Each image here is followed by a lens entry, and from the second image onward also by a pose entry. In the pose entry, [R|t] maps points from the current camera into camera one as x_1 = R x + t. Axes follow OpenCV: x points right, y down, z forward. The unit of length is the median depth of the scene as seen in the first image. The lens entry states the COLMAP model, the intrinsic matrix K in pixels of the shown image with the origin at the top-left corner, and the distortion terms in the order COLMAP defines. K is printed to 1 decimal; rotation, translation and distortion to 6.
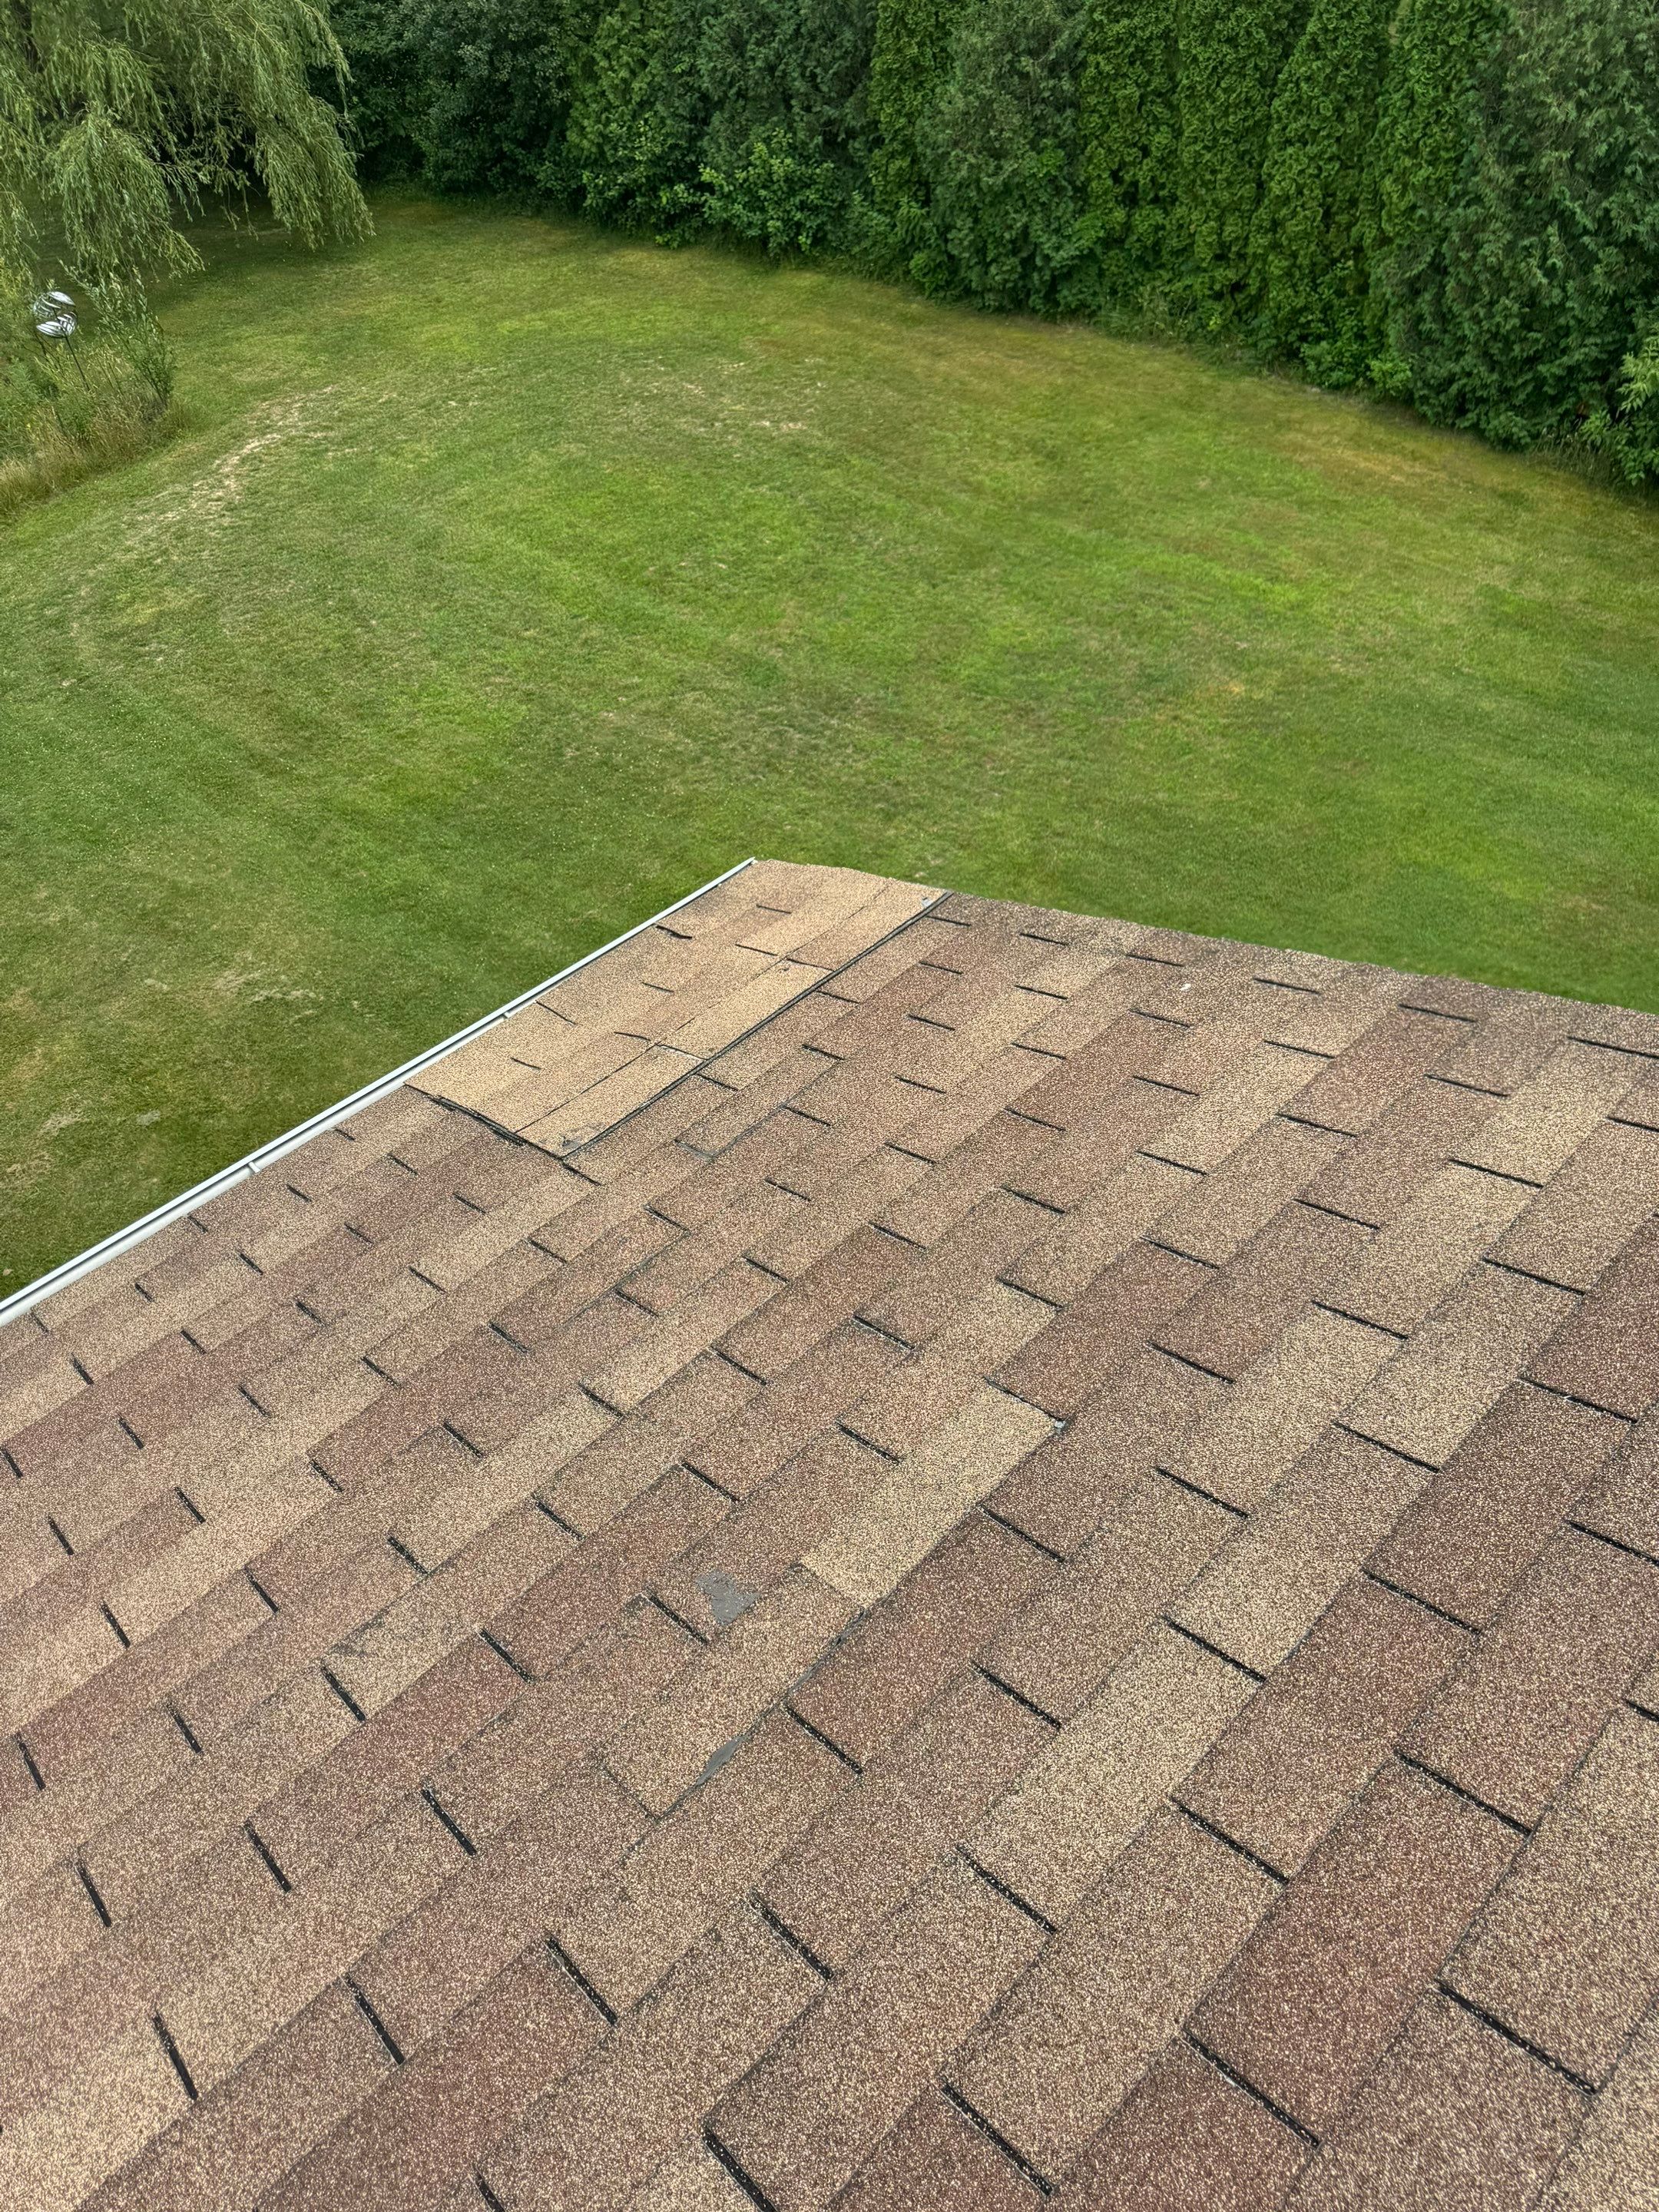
lens RADIAL K [[1569.7, 0, 877.4], [0, 1569.7, 1106.4], [0, 0, 1]] dist [0.074078, -0.007379]
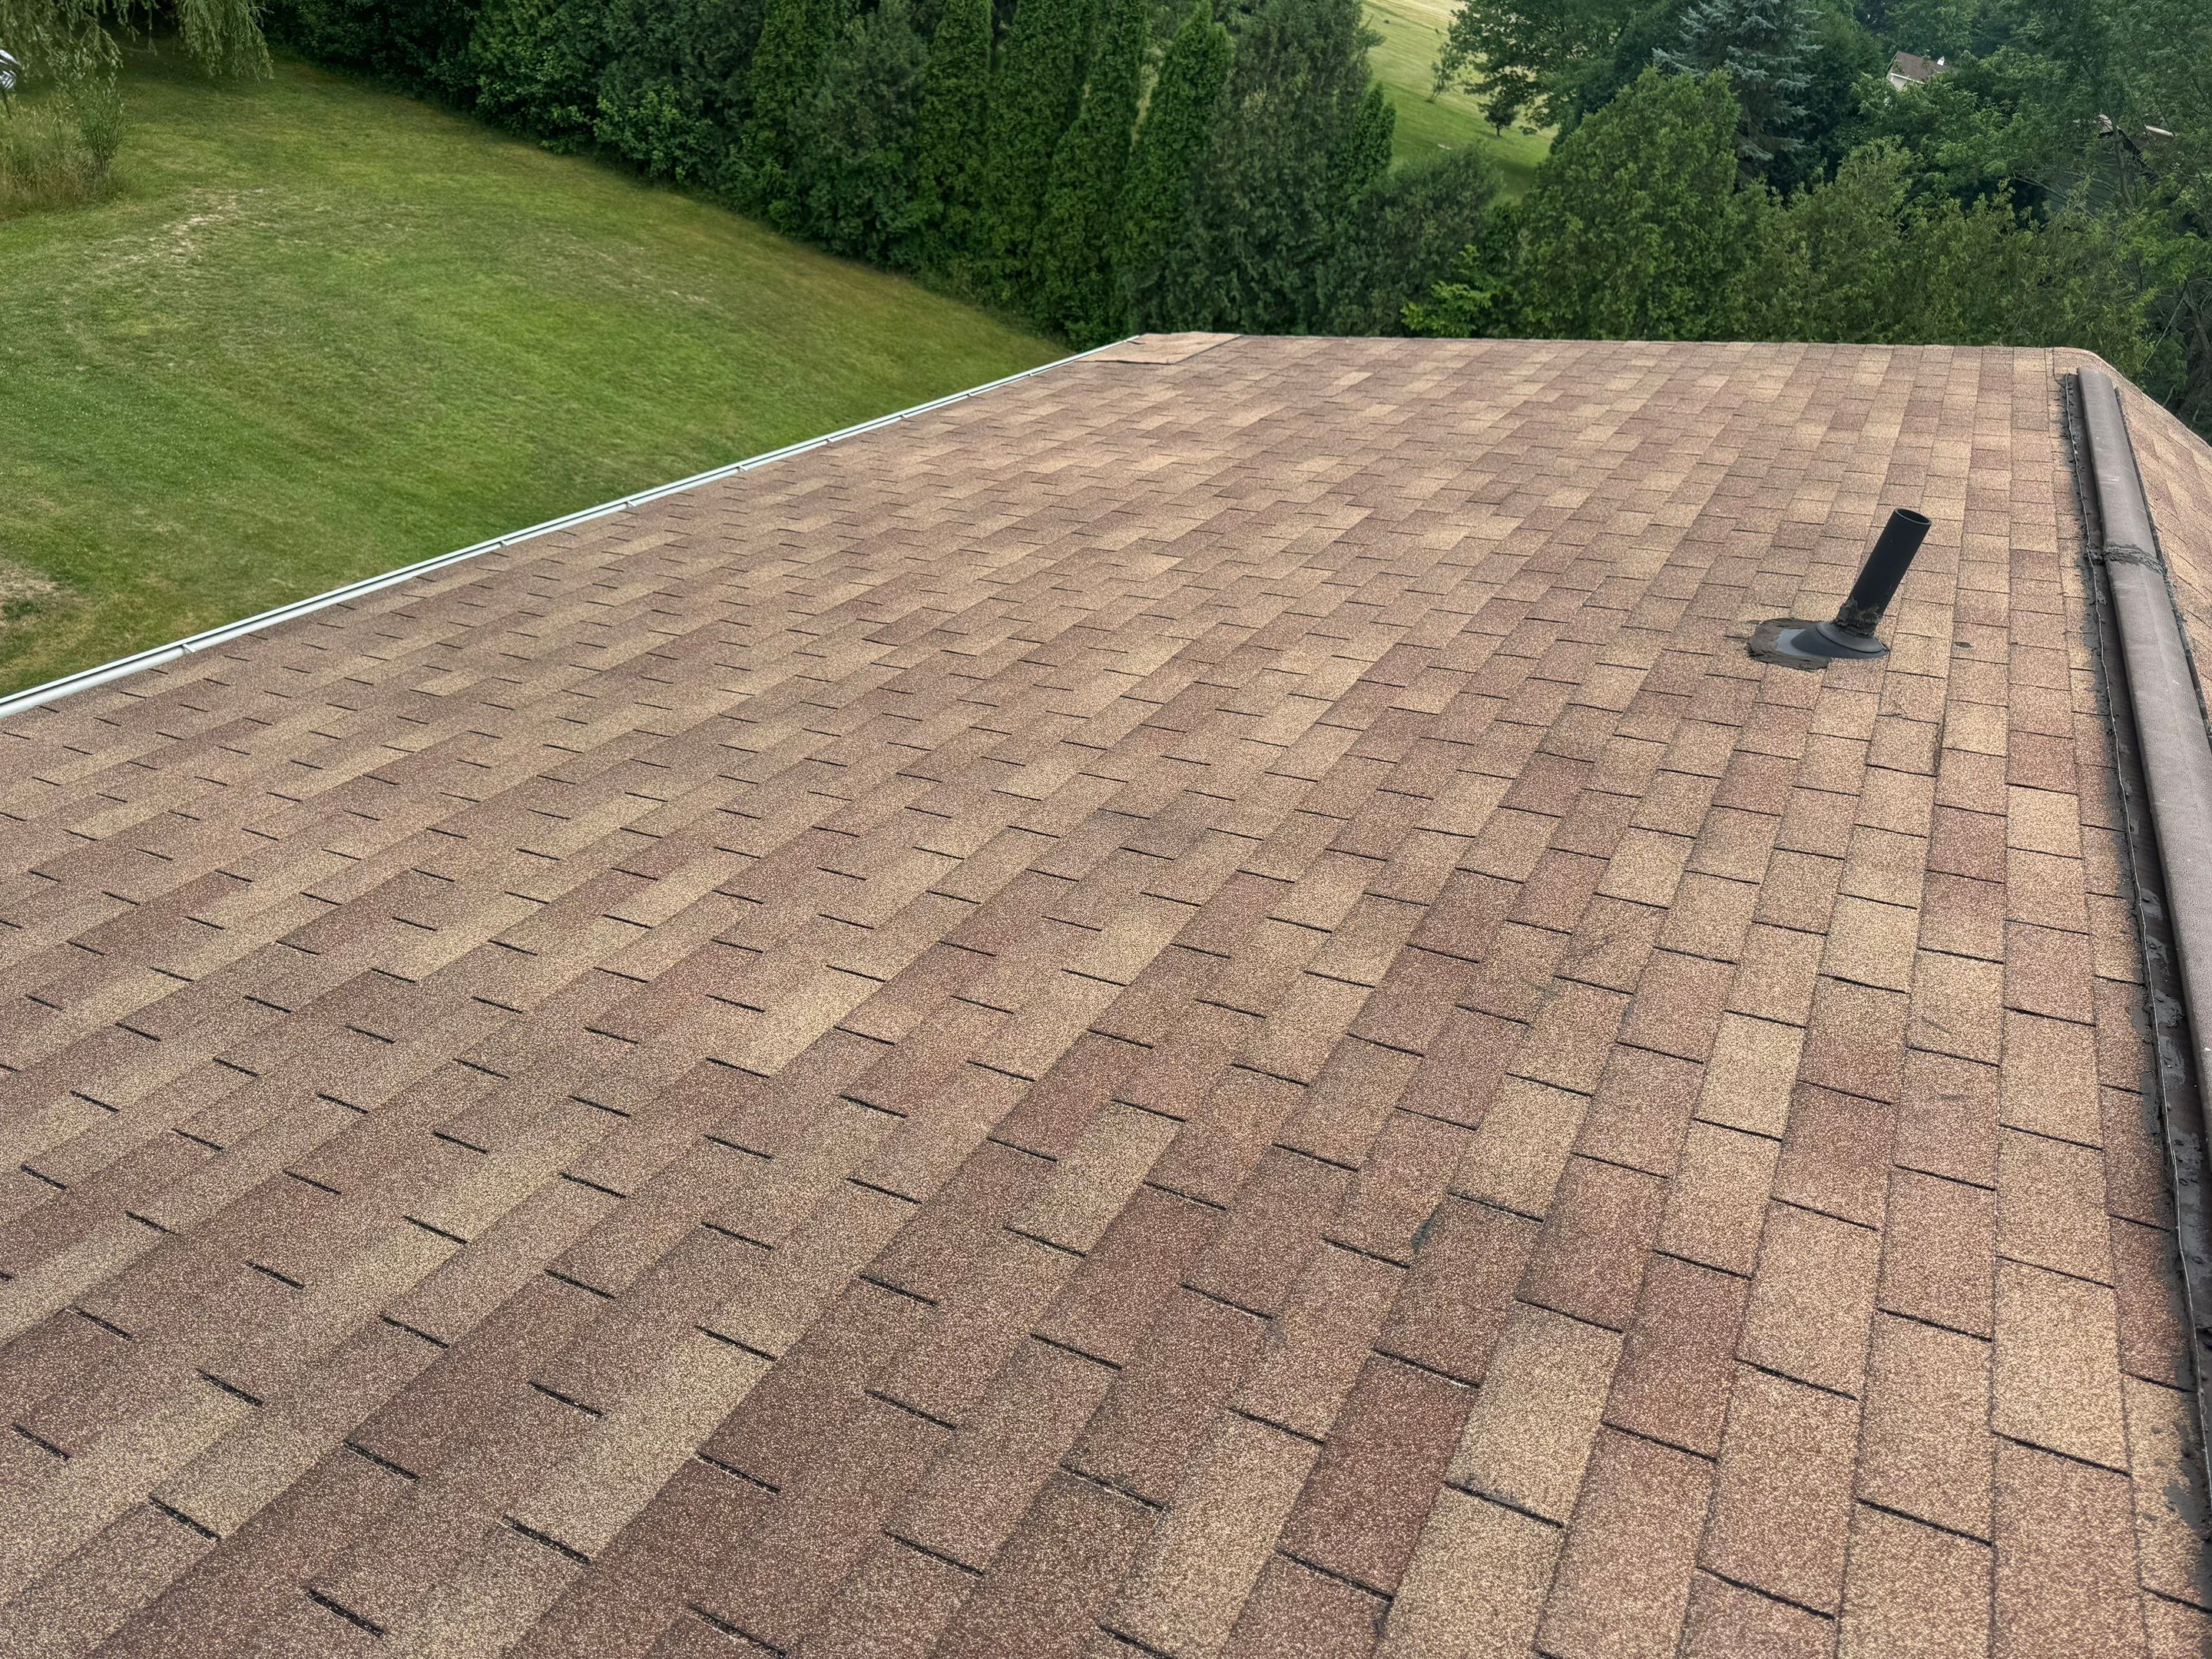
lens RADIAL K [[1548.4, 0, 1106.0], [0, 1548.4, 829.5], [0, 0, 1]] dist [0.088590, 0.004218]
pose [[0.933976, 0.065179, 0.351340, -0.153287], [-0.010633, 0.987858, -0.154996, 0.175127], [-0.357176, 0.141027, 0.923329, -0.211204]]
